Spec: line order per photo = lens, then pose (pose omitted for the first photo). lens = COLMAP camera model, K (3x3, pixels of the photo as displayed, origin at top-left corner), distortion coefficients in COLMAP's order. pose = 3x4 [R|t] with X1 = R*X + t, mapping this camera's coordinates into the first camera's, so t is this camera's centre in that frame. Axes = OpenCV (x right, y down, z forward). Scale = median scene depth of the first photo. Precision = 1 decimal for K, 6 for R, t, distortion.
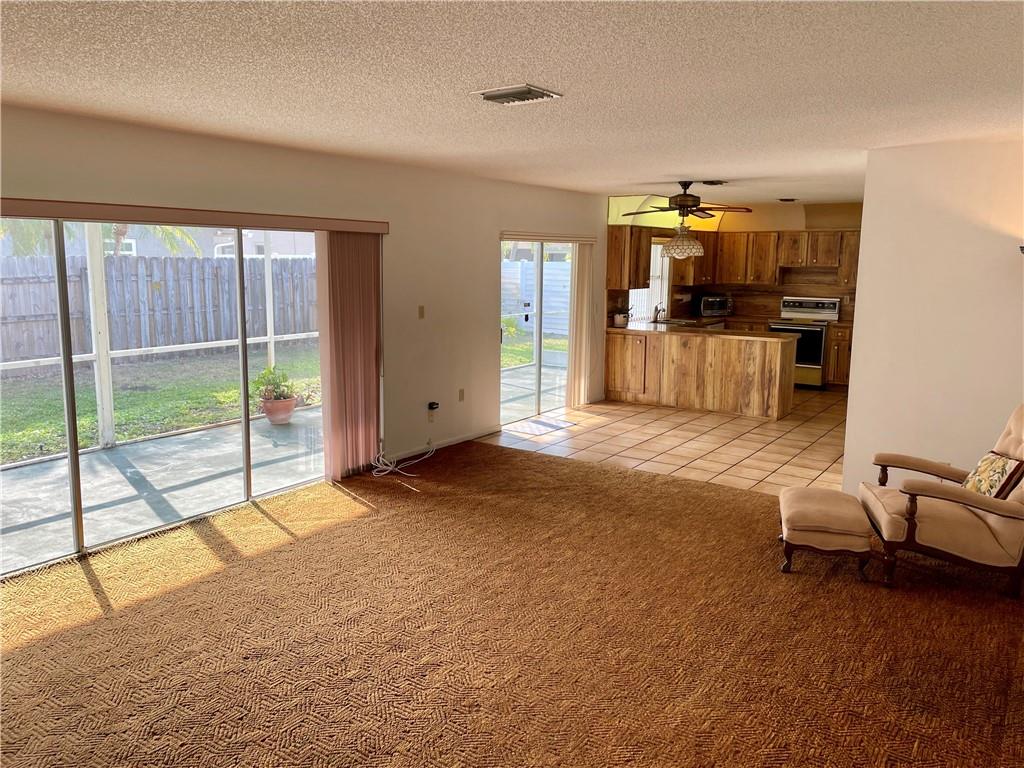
lens RADIAL K [[774.4, 0, 509.6], [0, 774.4, 366.7], [0, 0, 1]] dist [0.094807, -0.128404]
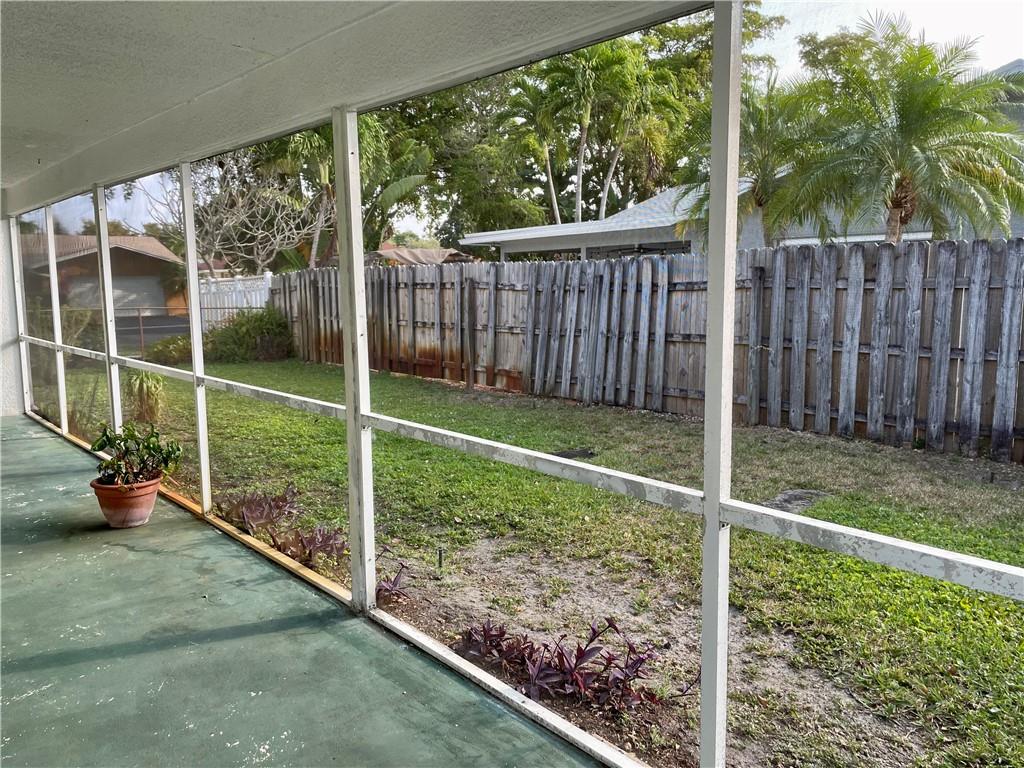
lens RADIAL K [[770.8, 0, 503.3], [0, 770.8, 369.9], [0, 0, 1]] dist [0.093843, -0.125278]
pose [[-0.241856, 0.104925, -0.964623, 0.180217], [-0.129901, 0.981686, 0.139350, -0.156148], [0.961578, 0.159008, -0.223797, 1.416279]]
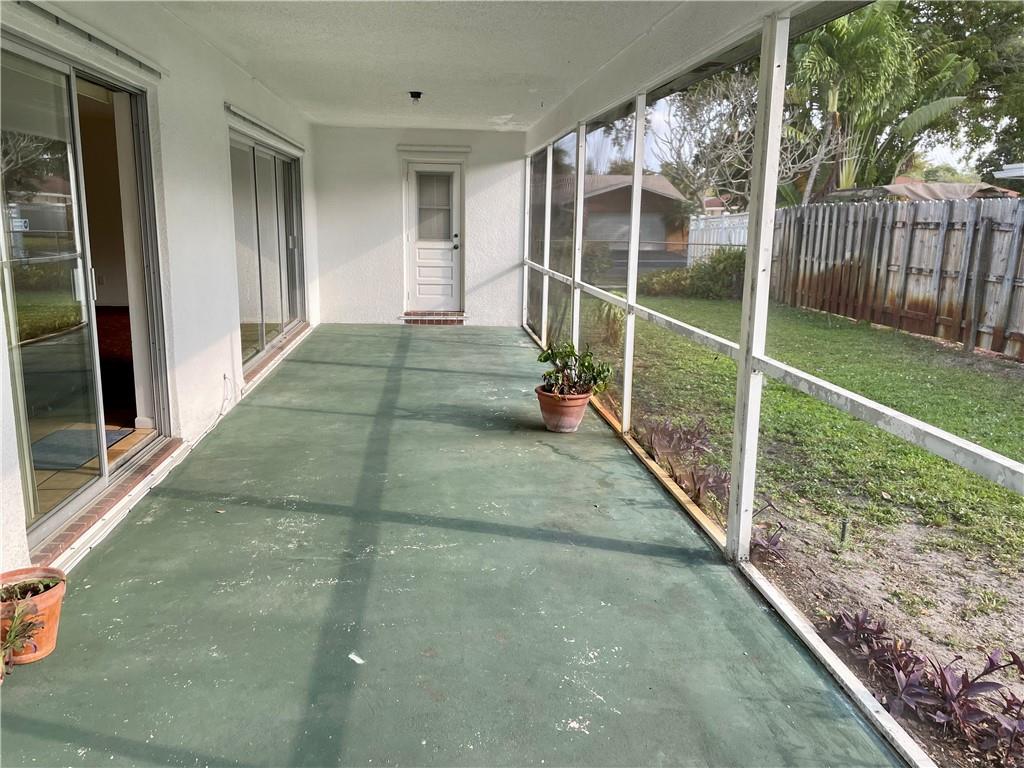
lens RADIAL K [[770.8, 0, 503.3], [0, 770.8, 369.9], [0, 0, 1]] dist [0.093843, -0.125278]
pose [[-0.760731, 0.102934, -0.640854, 0.145412], [-0.116428, 0.949690, 0.290747, -0.156792], [0.638540, 0.295793, -0.710474, 1.451076]]
